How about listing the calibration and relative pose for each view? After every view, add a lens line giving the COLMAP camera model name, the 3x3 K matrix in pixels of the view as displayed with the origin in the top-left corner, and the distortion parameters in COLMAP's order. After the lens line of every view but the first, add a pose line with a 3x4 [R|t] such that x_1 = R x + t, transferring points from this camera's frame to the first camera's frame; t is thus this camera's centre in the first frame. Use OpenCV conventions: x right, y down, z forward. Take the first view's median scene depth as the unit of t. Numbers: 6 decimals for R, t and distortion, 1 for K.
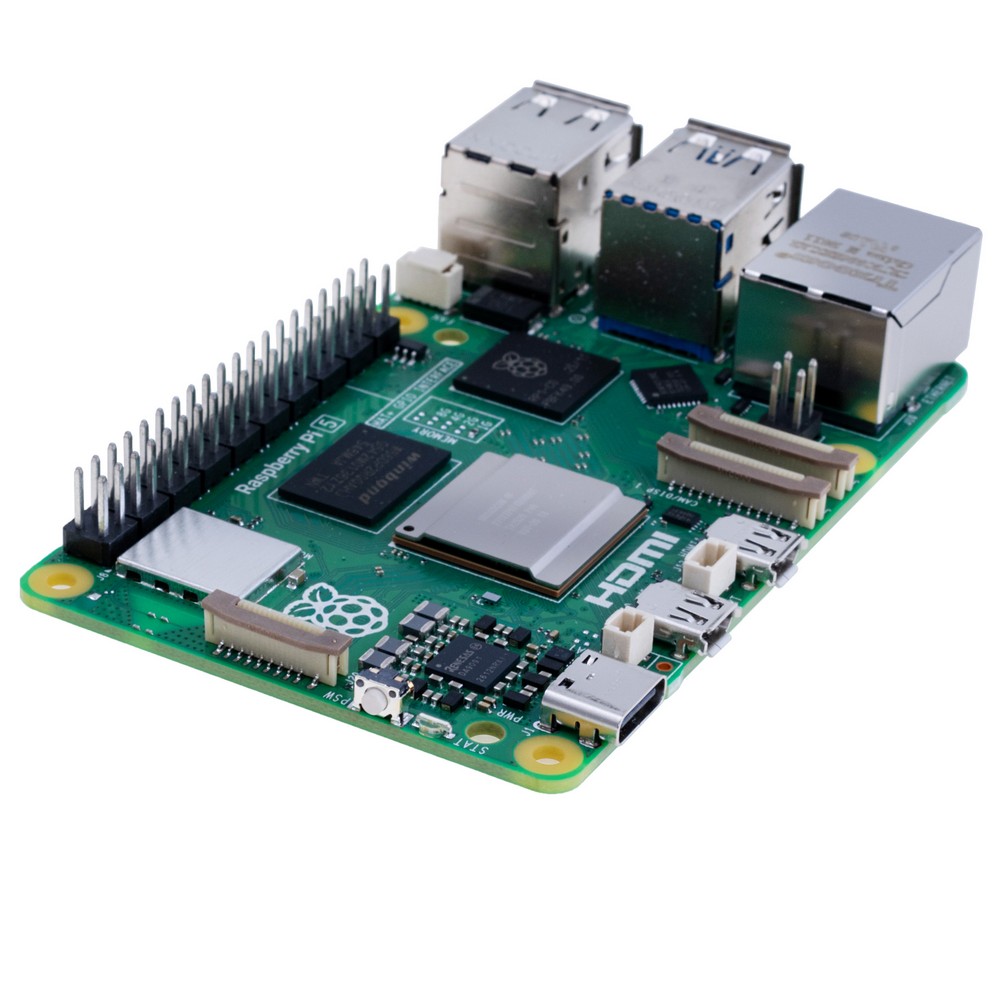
lens RADIAL K [[3615.3, 0, 500.0], [0, 3615.3, 500.0], [0, 0, 1]] dist [0.078767, -0.648672]
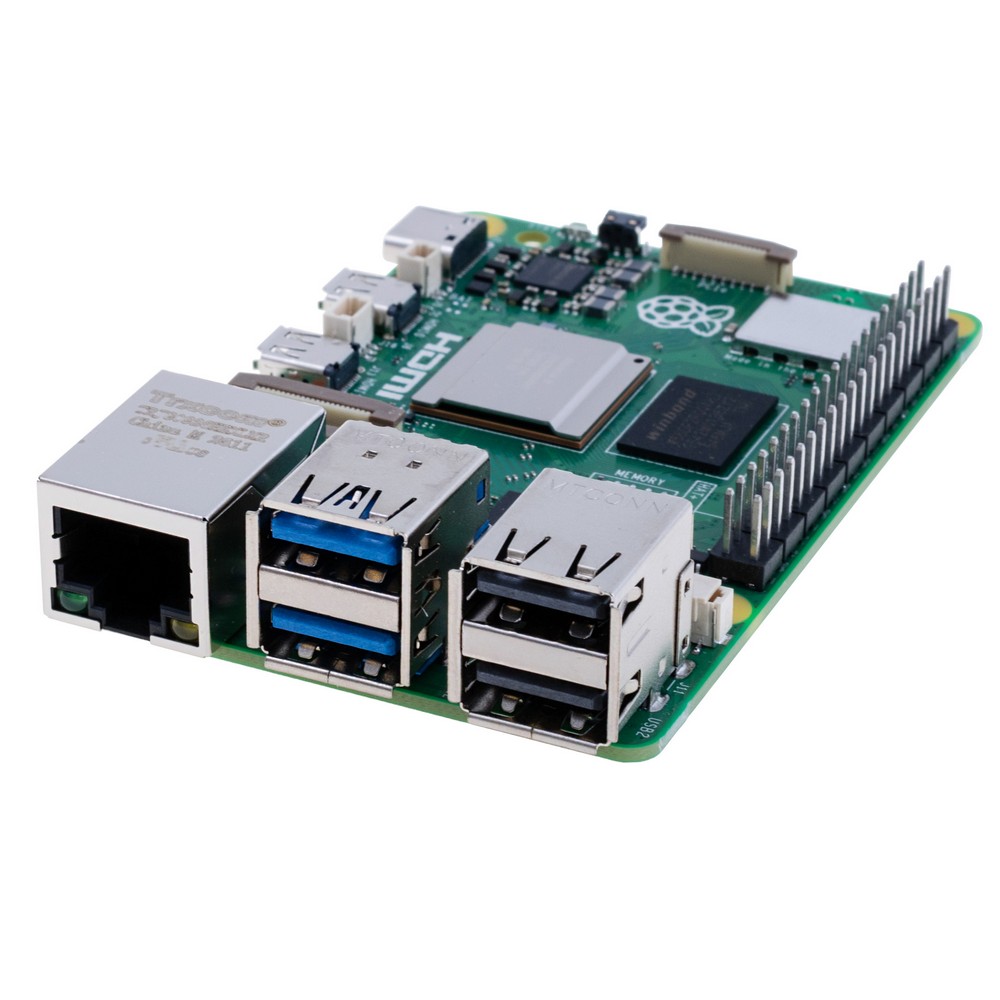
lens RADIAL K [[4309.2, 0, 423.4], [0, 4309.2, 499.9], [0, 0, 1]] dist [0.053938, -0.721558]
pose [[-0.996289, -0.004146, -0.085969, 0.139061], [-0.076950, 0.490362, 0.868115, -1.017198], [0.038557, 0.871509, -0.488862, 1.603094]]
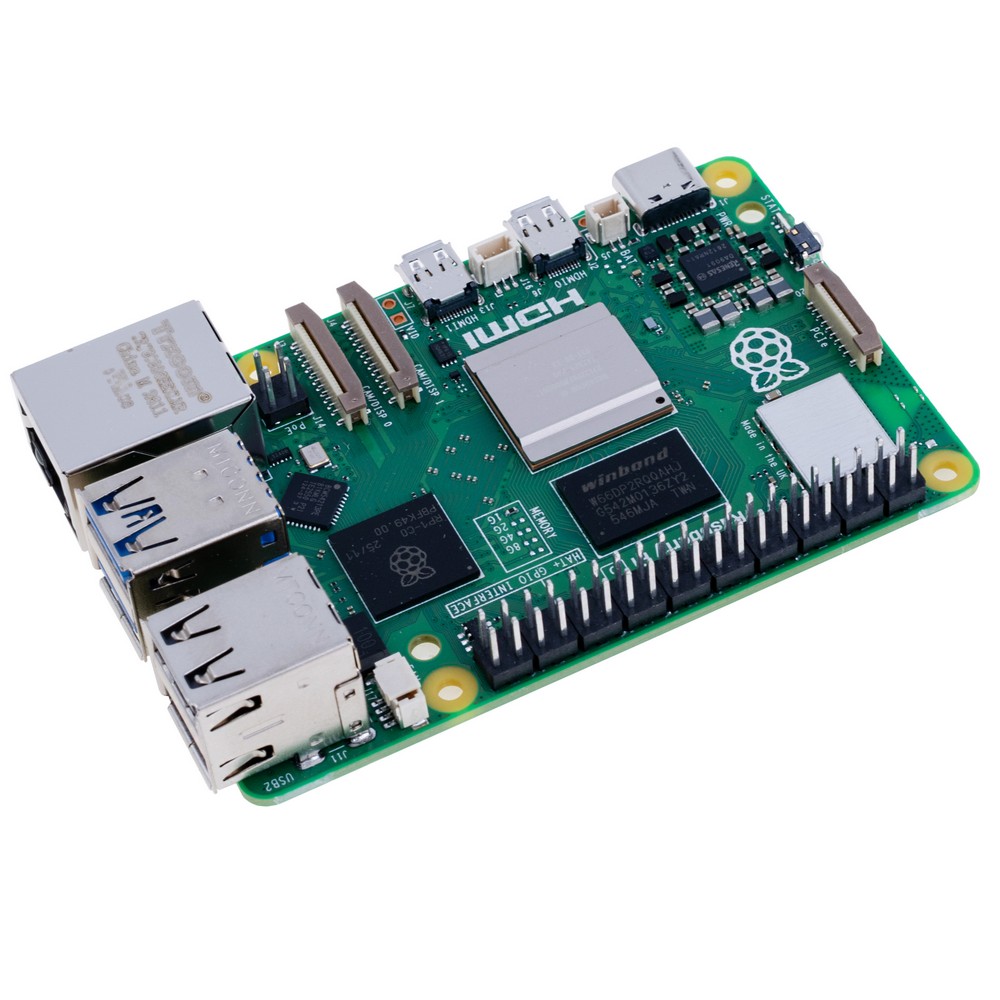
lens RADIAL K [[3615.3, 0, 500.0], [0, 3615.3, 500.0], [0, 0, 1]] dist [0.078767, -0.648672]
pose [[-0.821504, -0.428768, 0.375885, -0.436151], [0.333778, 0.172868, 0.926666, -1.089189], [-0.462303, 0.886721, 0.001101, 1.032162]]
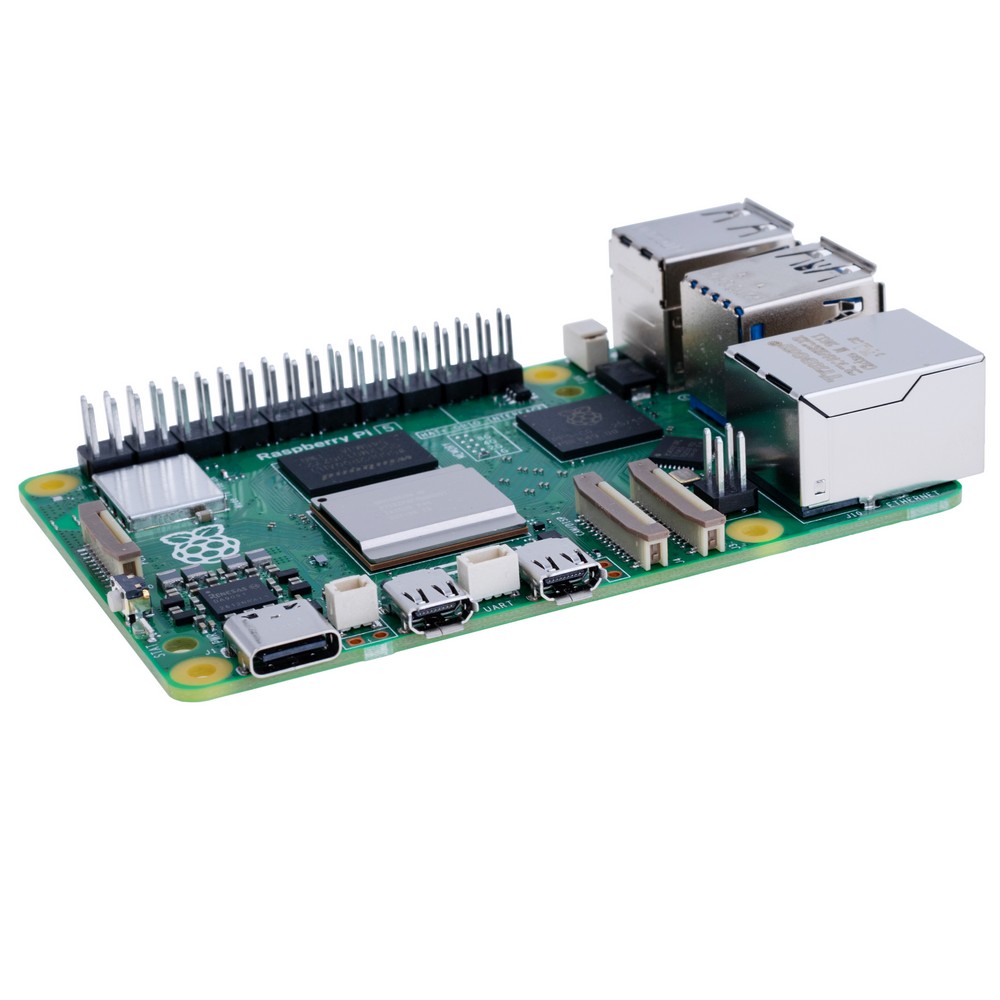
lens RADIAL K [[2783.2, 0, 640.2], [0, 2783.2, 499.9], [0, 0, 1]] dist [-0.059041, 1.308608]
pose [[0.829225, 0.161130, -0.535185, 0.517316], [-0.221847, 0.973770, -0.050558, 0.029356], [0.513000, 0.160653, 0.843221, 0.305827]]
